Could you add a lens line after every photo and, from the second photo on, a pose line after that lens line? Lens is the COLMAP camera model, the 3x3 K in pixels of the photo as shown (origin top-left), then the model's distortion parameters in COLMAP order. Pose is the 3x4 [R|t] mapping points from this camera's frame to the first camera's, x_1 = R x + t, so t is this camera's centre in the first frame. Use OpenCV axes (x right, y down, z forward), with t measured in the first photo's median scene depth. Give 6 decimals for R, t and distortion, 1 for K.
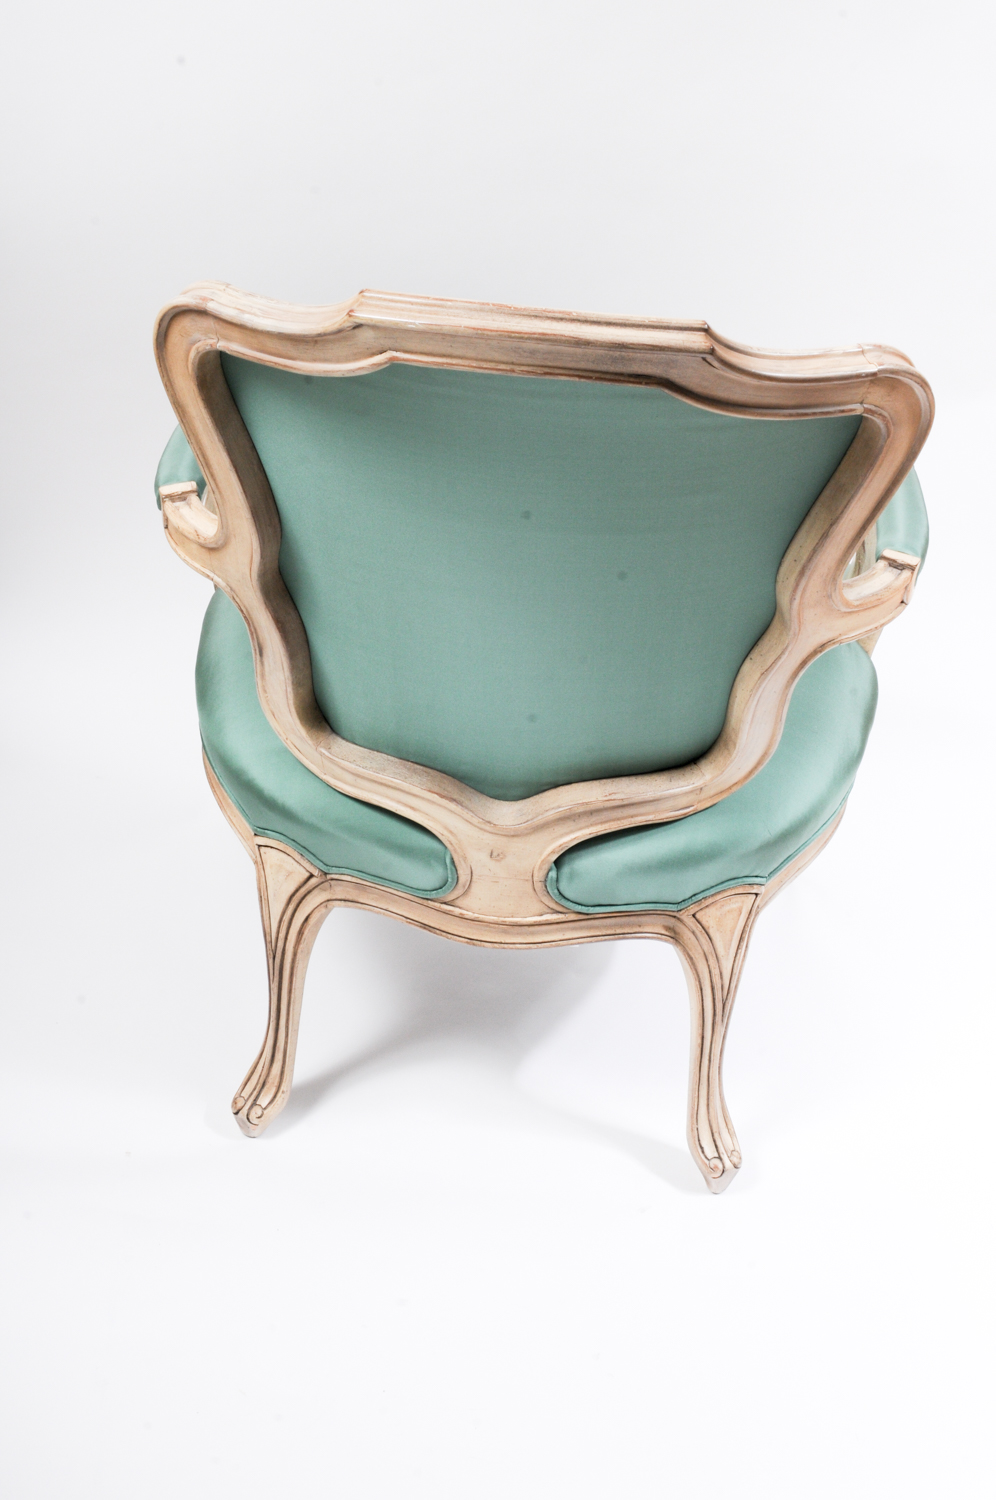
lens RADIAL K [[1984.0, 0, 498.0], [0, 1984.0, 750.0], [0, 0, 1]] dist [-0.200339, 0.338807]
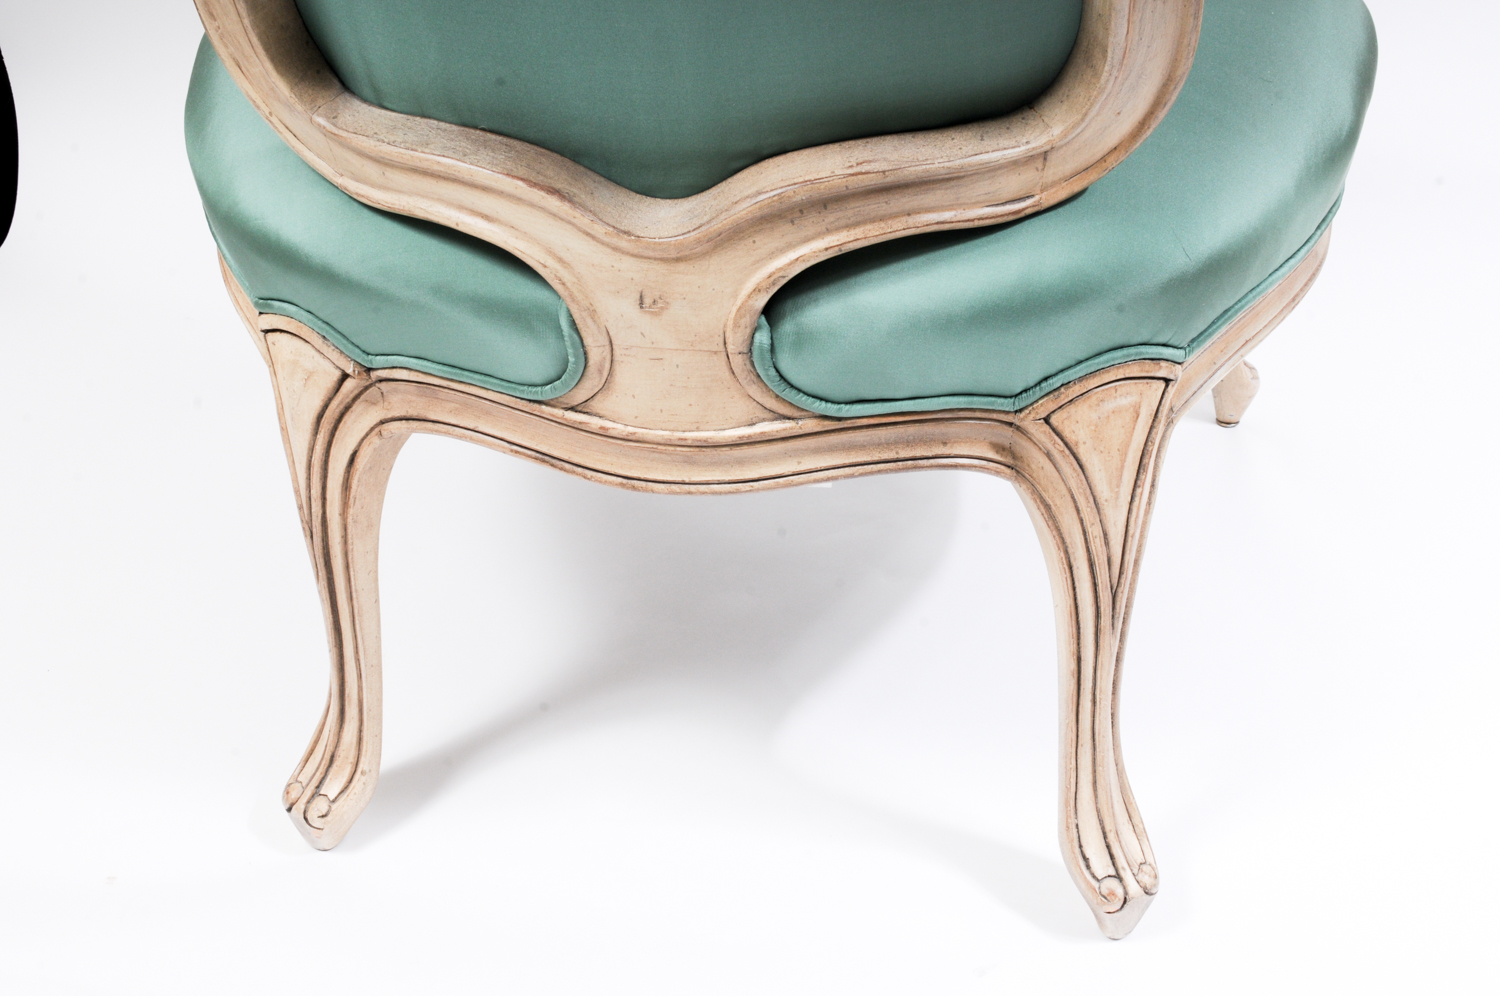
lens RADIAL K [[1984.0, 0, 750.0], [0, 1984.0, 498.0], [0, 0, 1]] dist [-0.200339, 0.338807]
pose [[0.994792, -0.030621, -0.097213, 0.073028], [0.033198, 0.999136, 0.025001, 0.091218], [0.096364, -0.028098, 0.994950, 0.484304]]
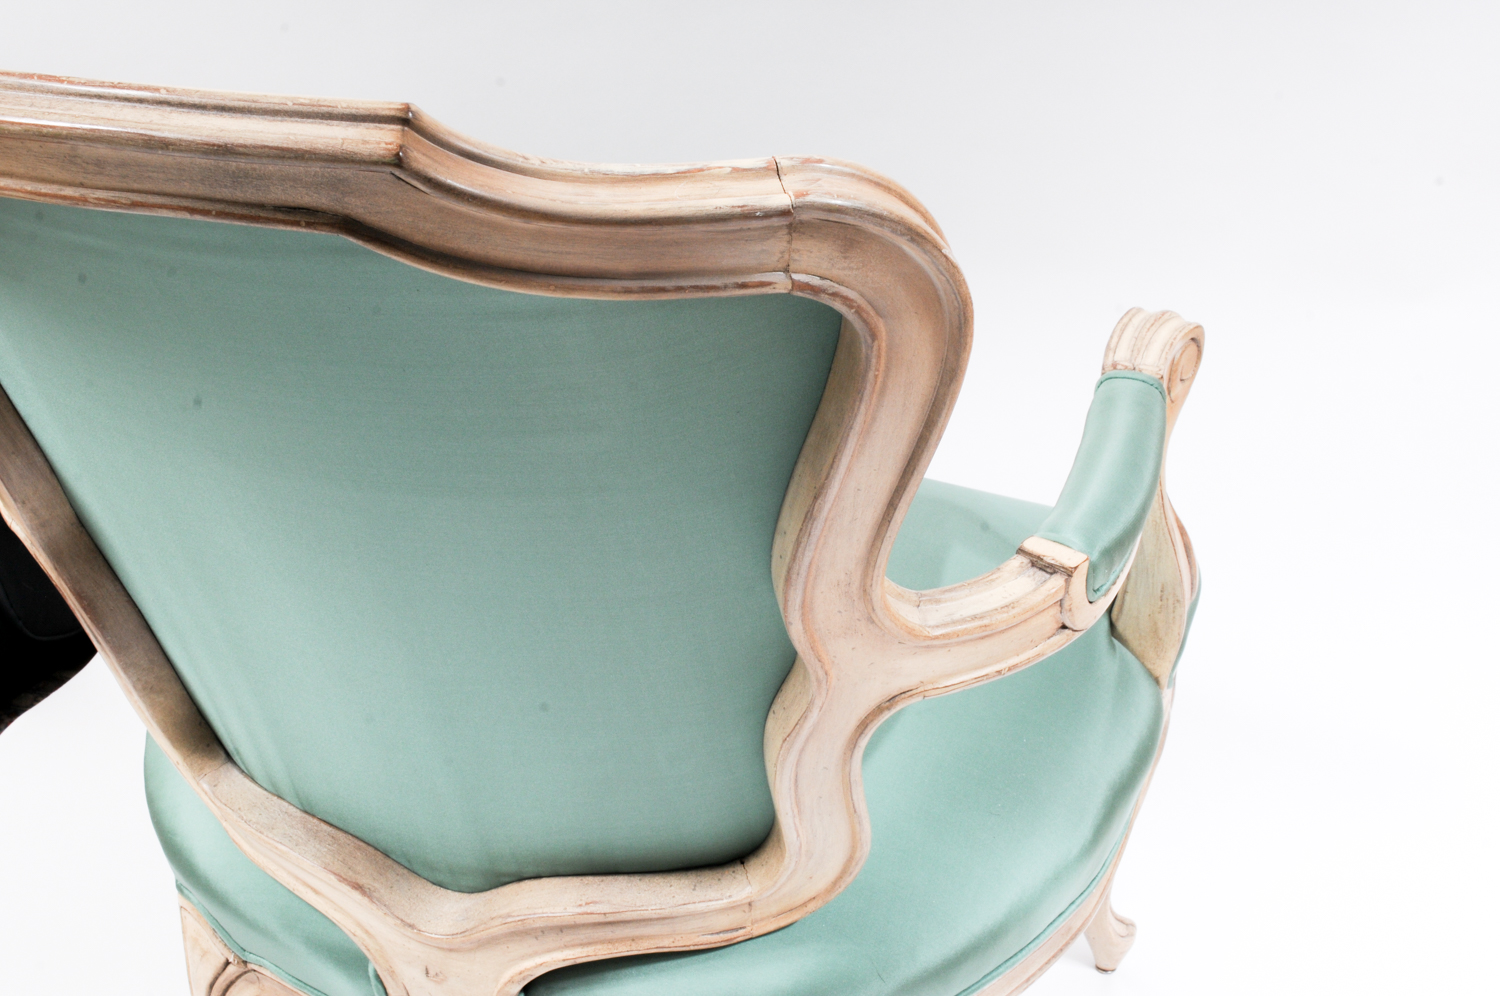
lens RADIAL K [[1984.0, 0, 750.0], [0, 1984.0, 498.0], [0, 0, 1]] dist [-0.200339, 0.338807]
pose [[0.973836, 0.049960, -0.221691, 0.230883], [-0.067288, 0.995182, -0.071307, -0.062310], [0.217060, 0.084358, 0.972506, 0.388348]]
